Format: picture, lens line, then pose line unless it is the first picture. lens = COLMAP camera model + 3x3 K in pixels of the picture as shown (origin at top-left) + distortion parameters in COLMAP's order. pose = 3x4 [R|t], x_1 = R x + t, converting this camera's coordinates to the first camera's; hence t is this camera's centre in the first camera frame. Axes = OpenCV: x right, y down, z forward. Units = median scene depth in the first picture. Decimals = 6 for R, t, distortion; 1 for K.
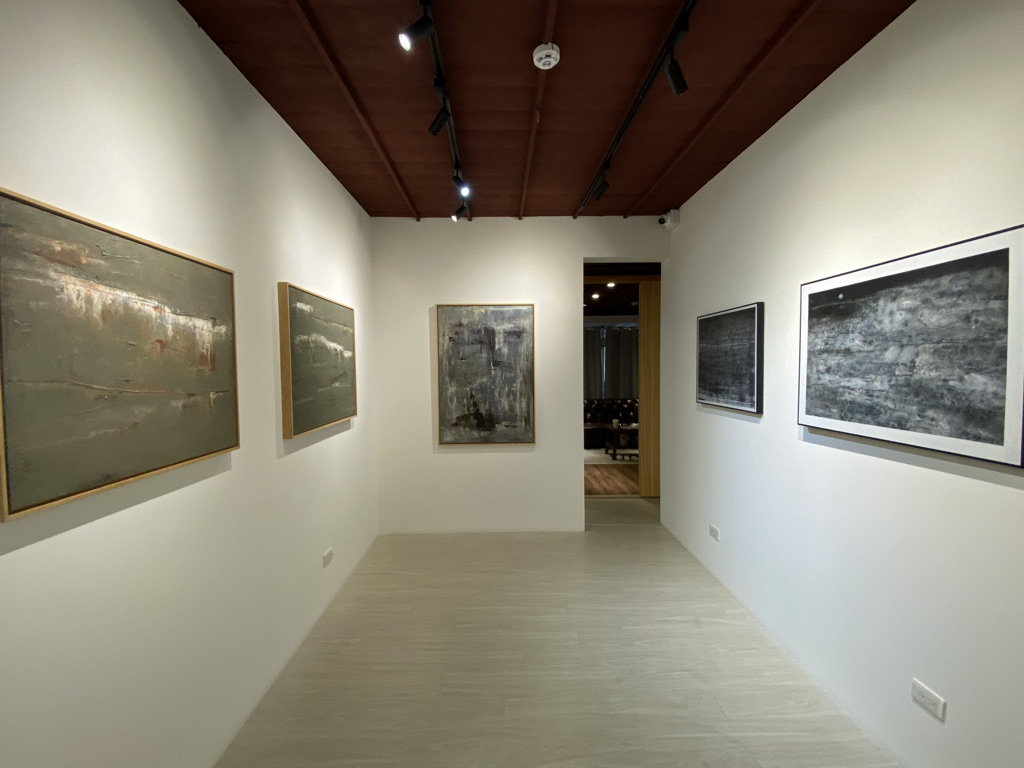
lens RADIAL K [[412.7, 0, 509.2], [0, 412.7, 382.9], [0, 0, 1]] dist [0.001014, -0.000095]
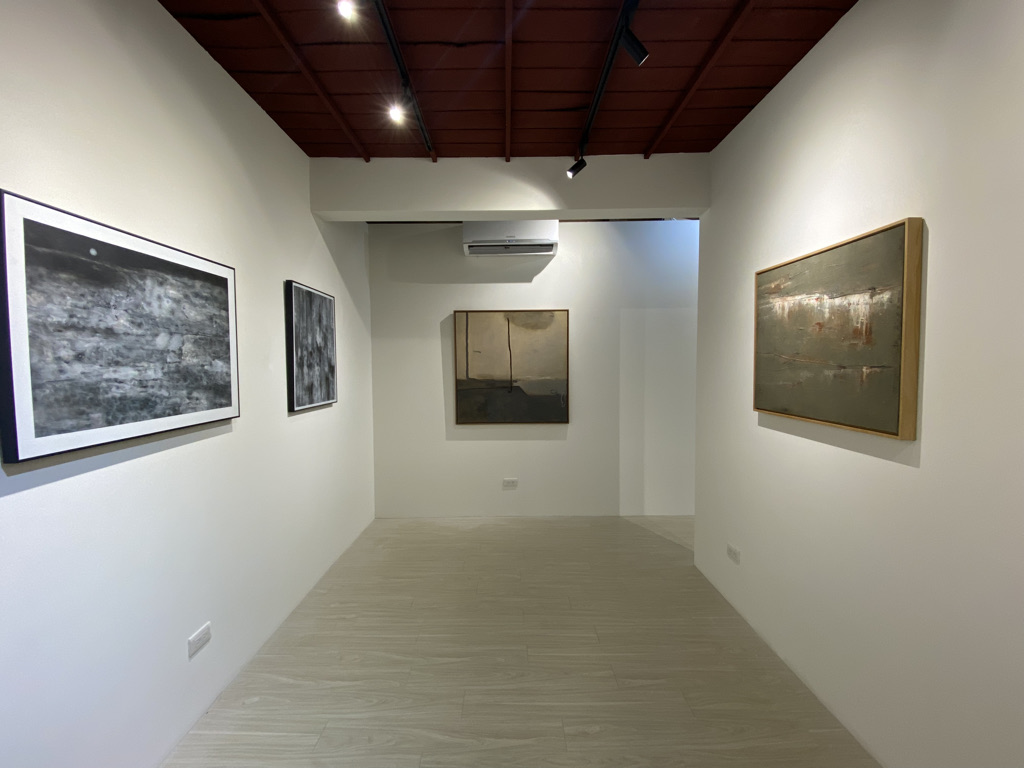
lens RADIAL K [[412.7, 0, 507.3], [0, 412.7, 381.4], [0, 0, 1]] dist [0.001014, -0.000095]
pose [[-0.999526, 0.017601, 0.025260, 0.103217], [0.019740, 0.996007, 0.087070, -0.046282], [-0.023627, 0.087528, -0.995882, 2.102297]]
